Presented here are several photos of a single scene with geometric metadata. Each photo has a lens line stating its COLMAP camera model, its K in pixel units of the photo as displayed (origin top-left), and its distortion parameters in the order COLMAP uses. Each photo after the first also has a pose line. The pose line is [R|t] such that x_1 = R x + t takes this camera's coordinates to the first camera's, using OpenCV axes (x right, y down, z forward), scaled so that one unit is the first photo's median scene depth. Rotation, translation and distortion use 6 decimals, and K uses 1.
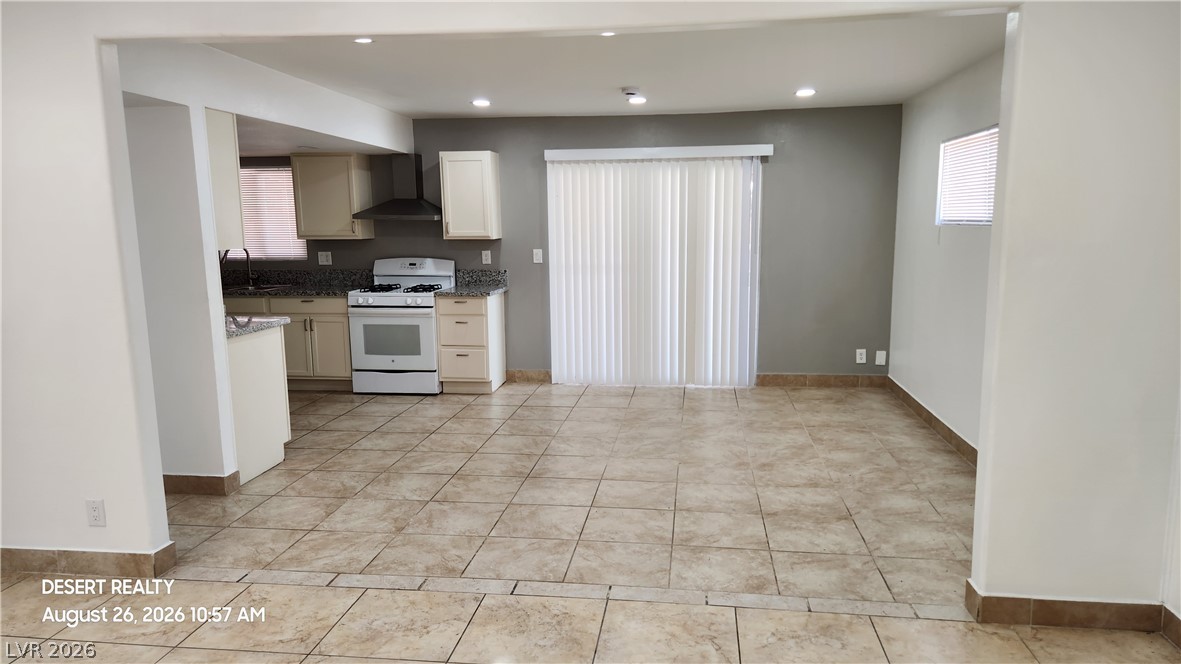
lens RADIAL K [[795.7, 0, 592.5], [0, 795.7, 336.6], [0, 0, 1]] dist [0.056220, -0.002323]
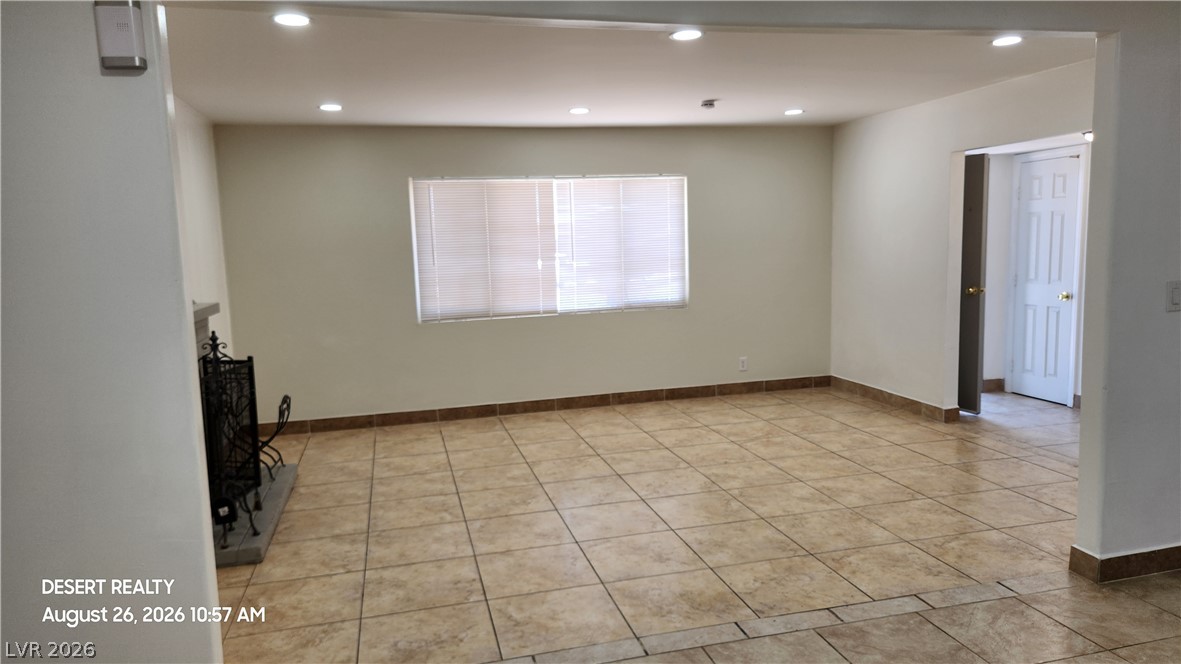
lens RADIAL K [[795.7, 0, 595.3], [0, 795.7, 333.4], [0, 0, 1]] dist [0.056220, -0.002323]
pose [[-0.926489, 0.083401, -0.366965, 0.366227], [-0.014307, 0.966622, 0.255808, -0.244458], [0.376051, 0.242254, -0.894371, 1.684904]]
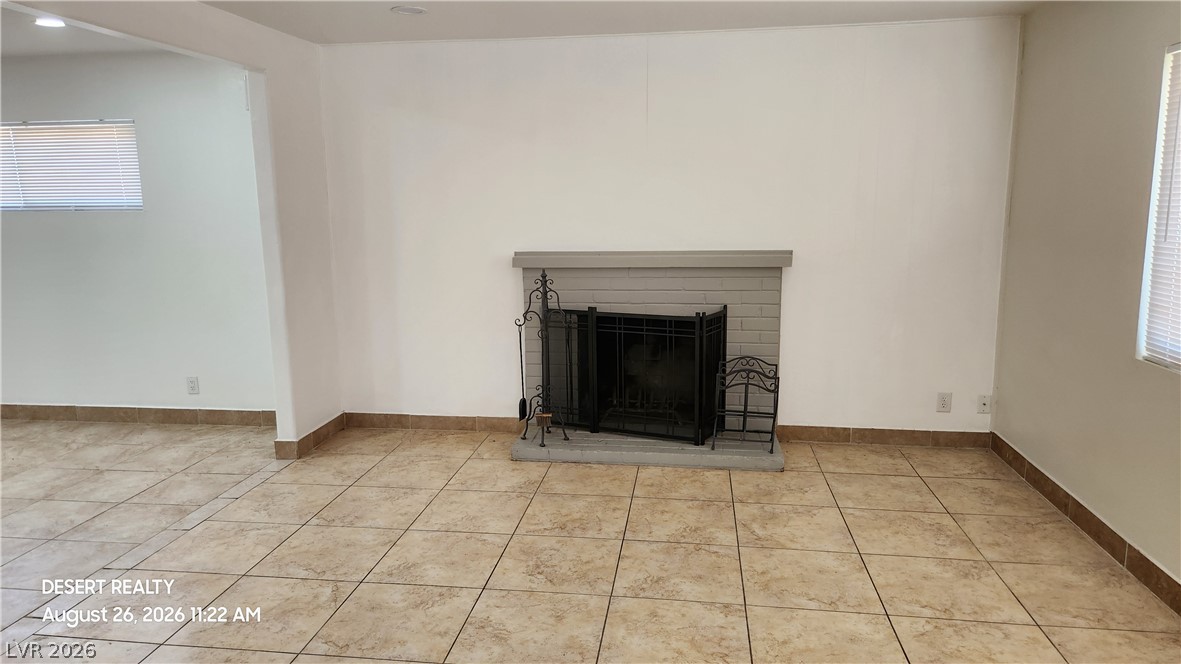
lens RADIAL K [[795.7, 0, 594.8], [0, 795.7, 327.9], [0, 0, 1]] dist [0.056220, -0.002323]
pose [[0.001835, -0.158148, 0.987414, -0.945346], [0.159985, 0.974743, 0.155821, -0.043827], [-0.987118, 0.157685, 0.027090, 0.317693]]
